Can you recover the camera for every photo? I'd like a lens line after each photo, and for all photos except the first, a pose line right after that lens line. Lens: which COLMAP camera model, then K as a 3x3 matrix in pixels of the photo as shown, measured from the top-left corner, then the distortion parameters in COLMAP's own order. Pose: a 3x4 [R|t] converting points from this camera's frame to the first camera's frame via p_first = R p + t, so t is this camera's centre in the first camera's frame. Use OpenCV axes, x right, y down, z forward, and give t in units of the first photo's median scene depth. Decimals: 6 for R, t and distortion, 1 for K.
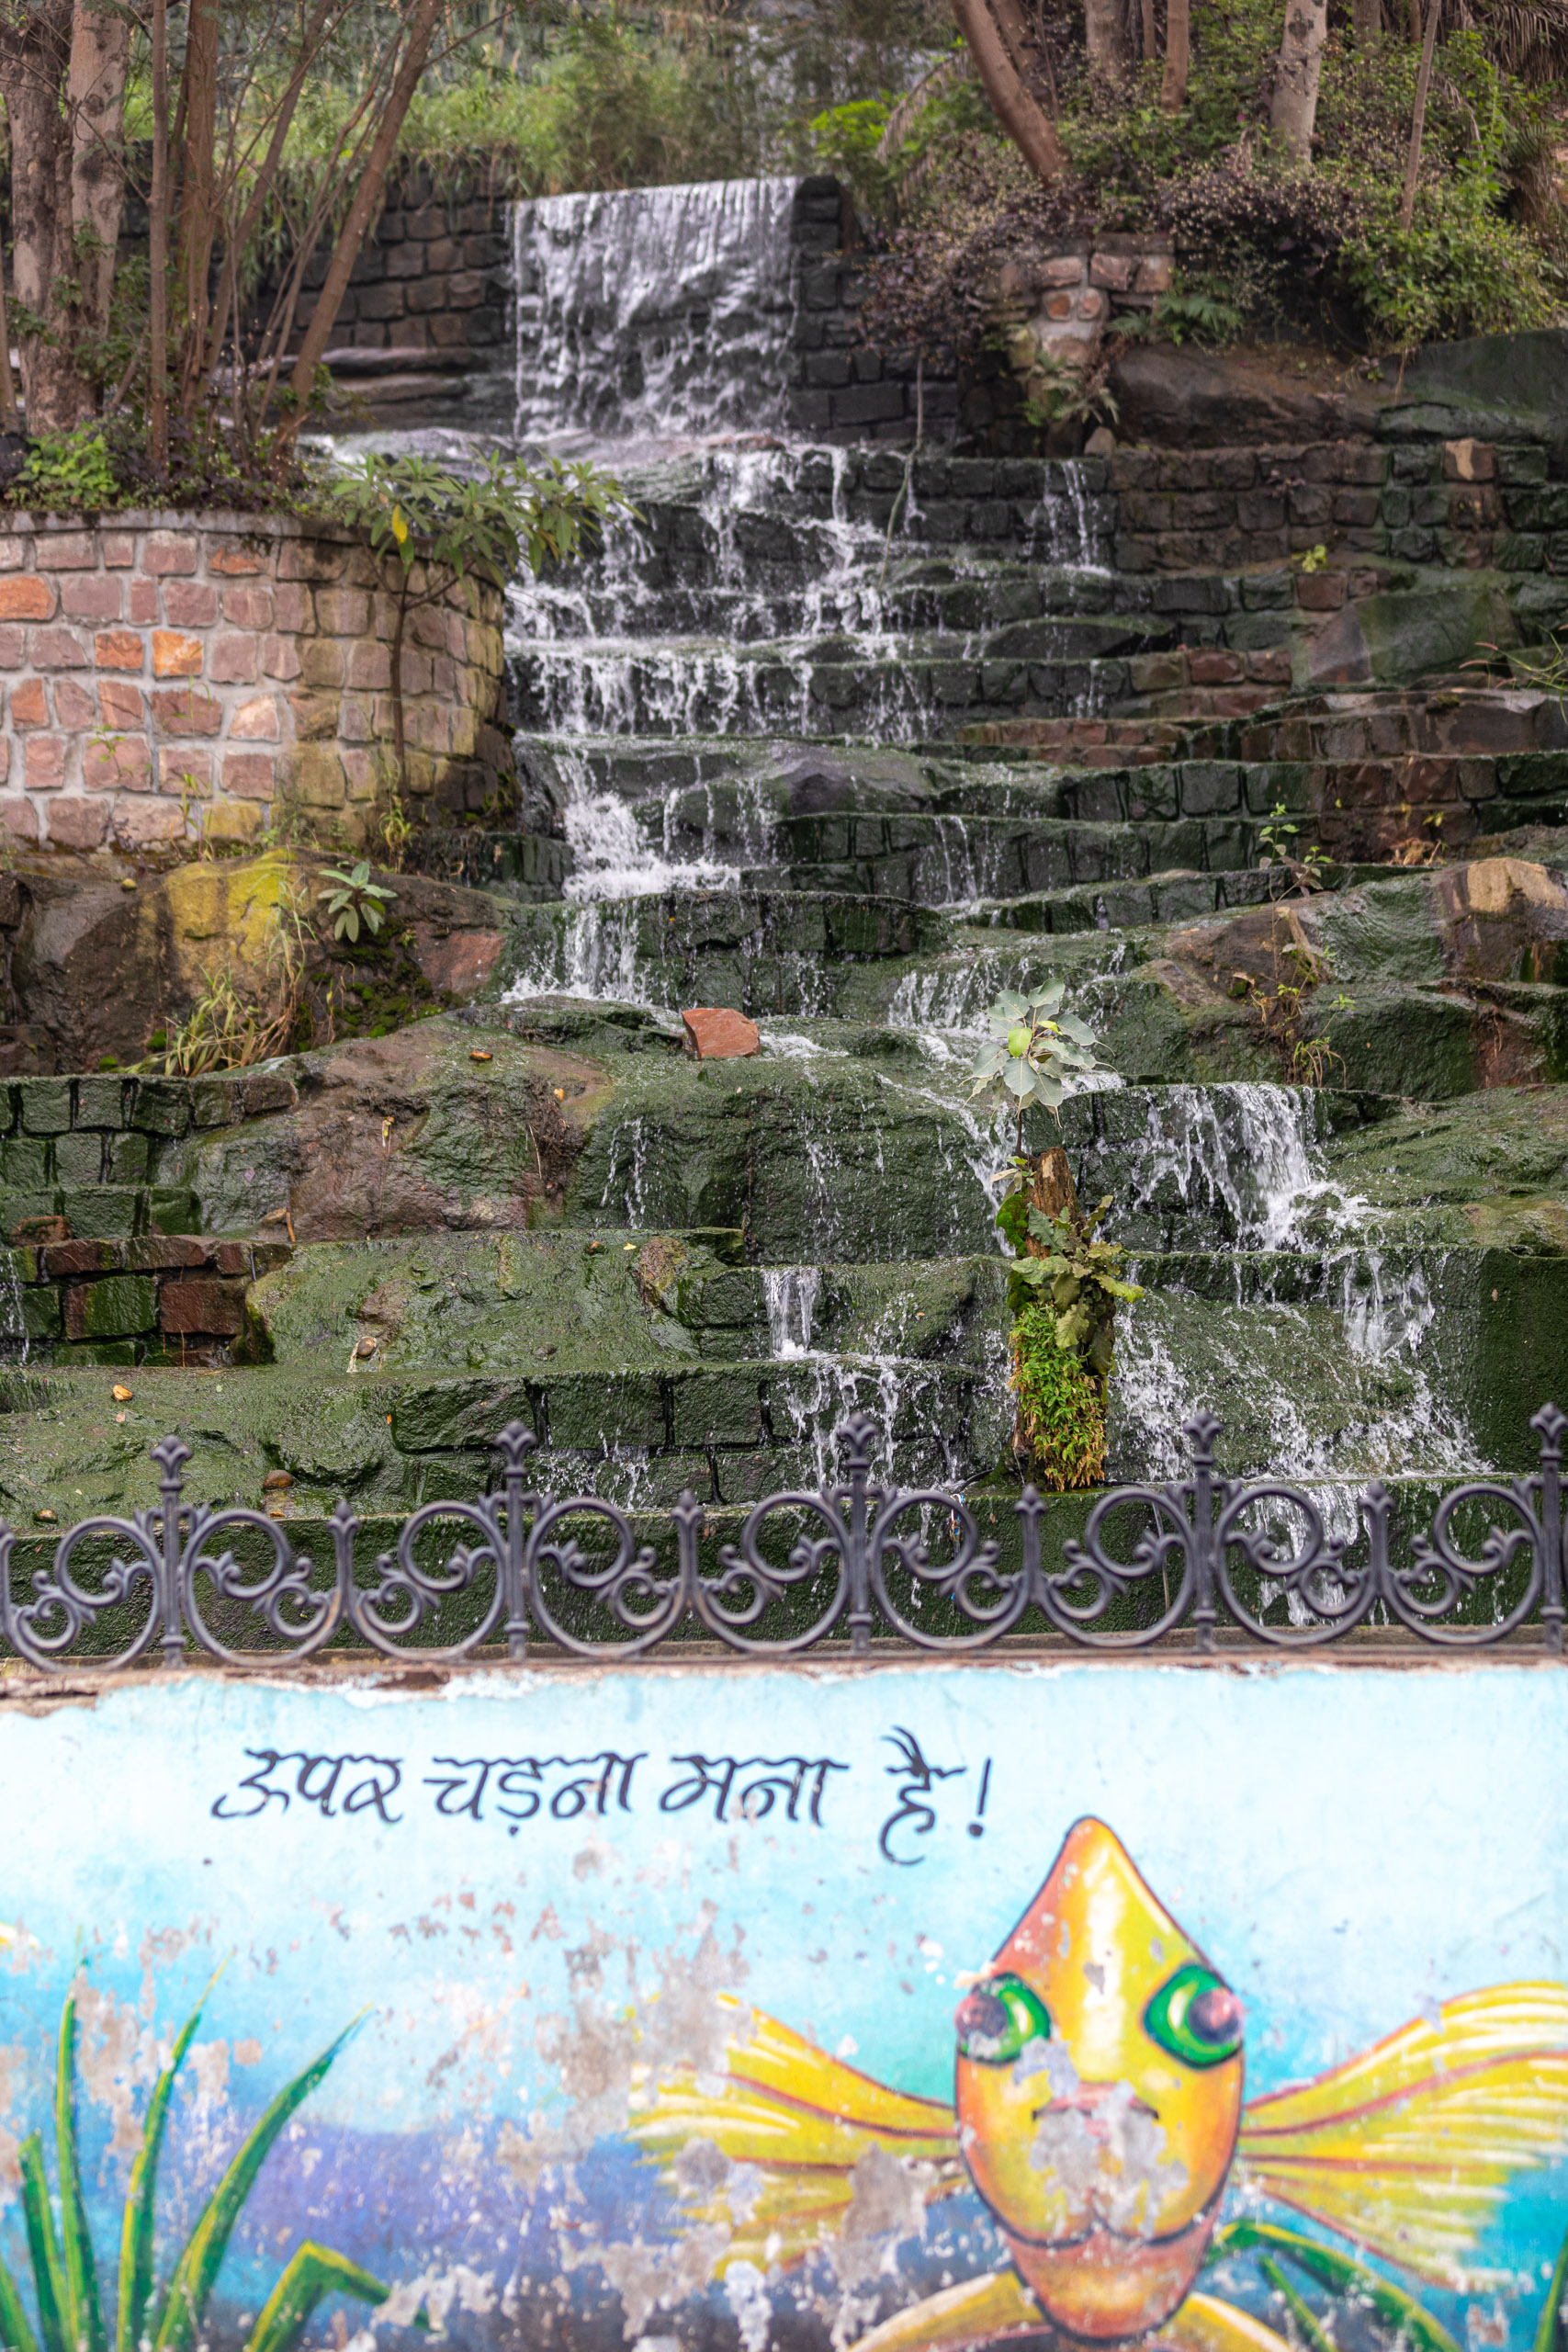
lens RADIAL K [[5064.7, 0, 784.0], [0, 5064.7, 1176.0], [0, 0, 1]] dist [0.240449, -0.596432]
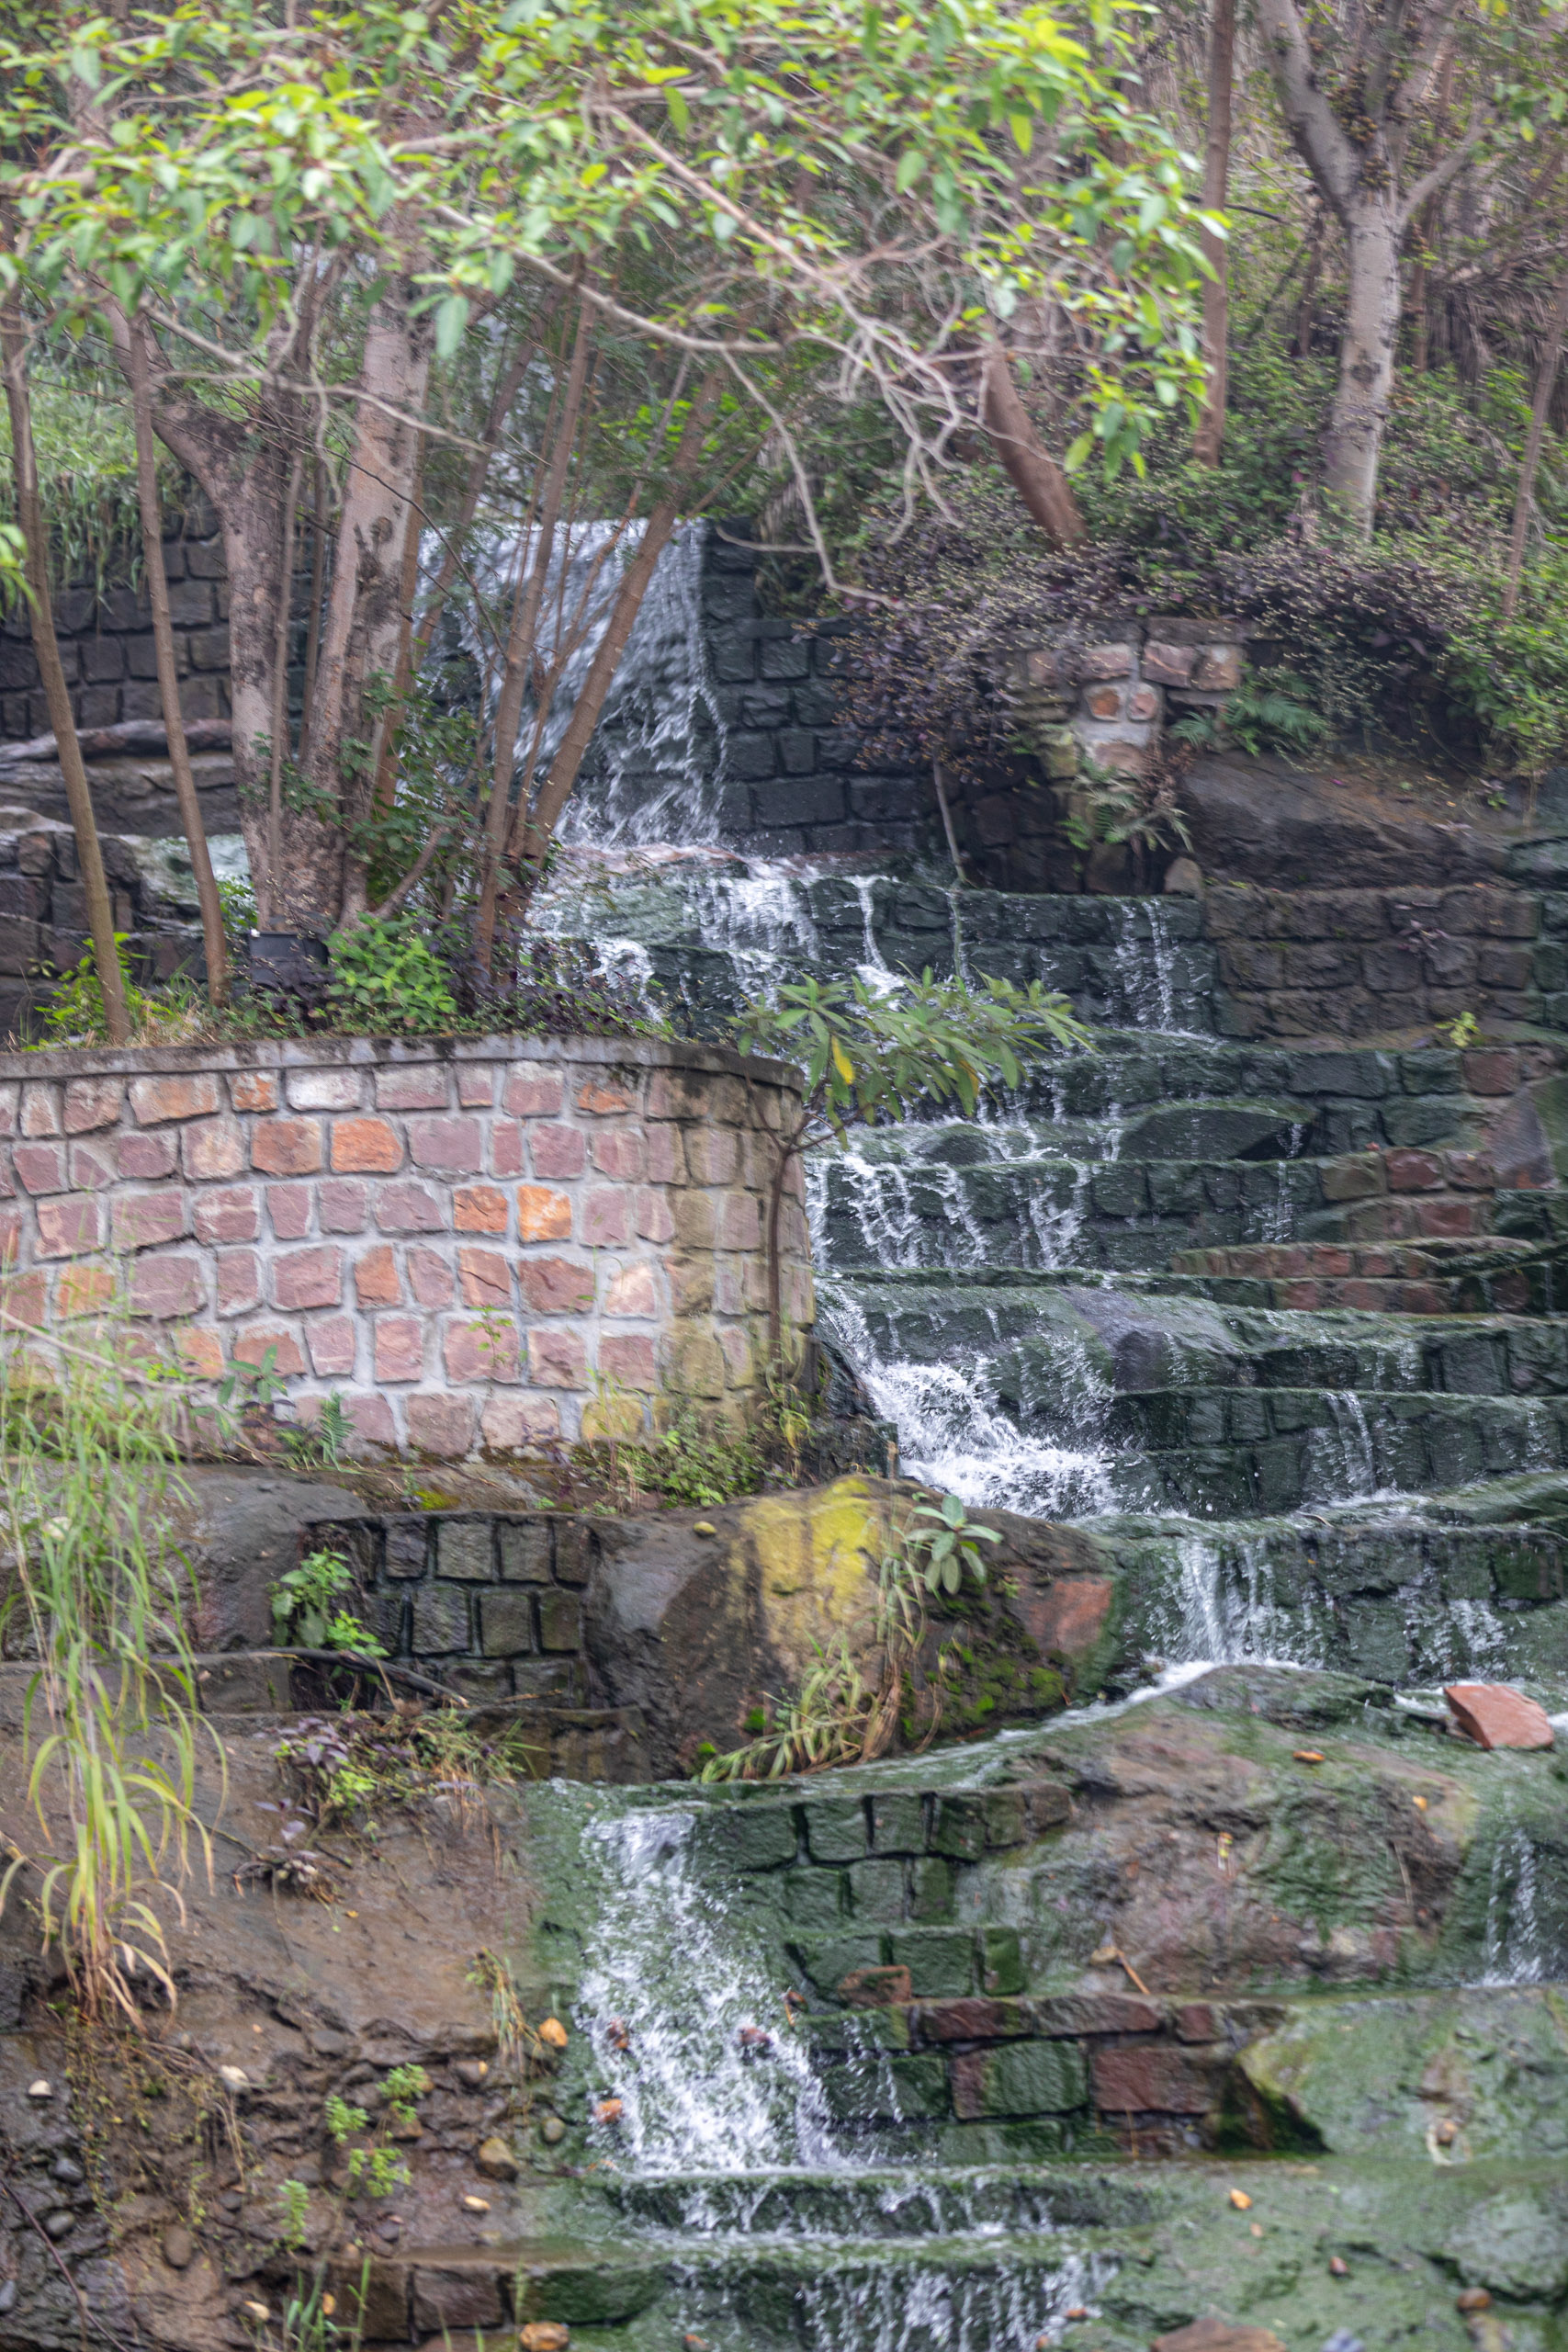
lens RADIAL K [[7270.4, 0, 784.0], [0, 7270.4, 1176.0], [0, 0, 1]] dist [0.061019, -1.147296]
pose [[0.969025, 0.004886, 0.246916, -0.366338], [0.008256, 0.998605, -0.052161, -0.047668], [-0.246826, 0.052584, 0.967632, -0.126862]]
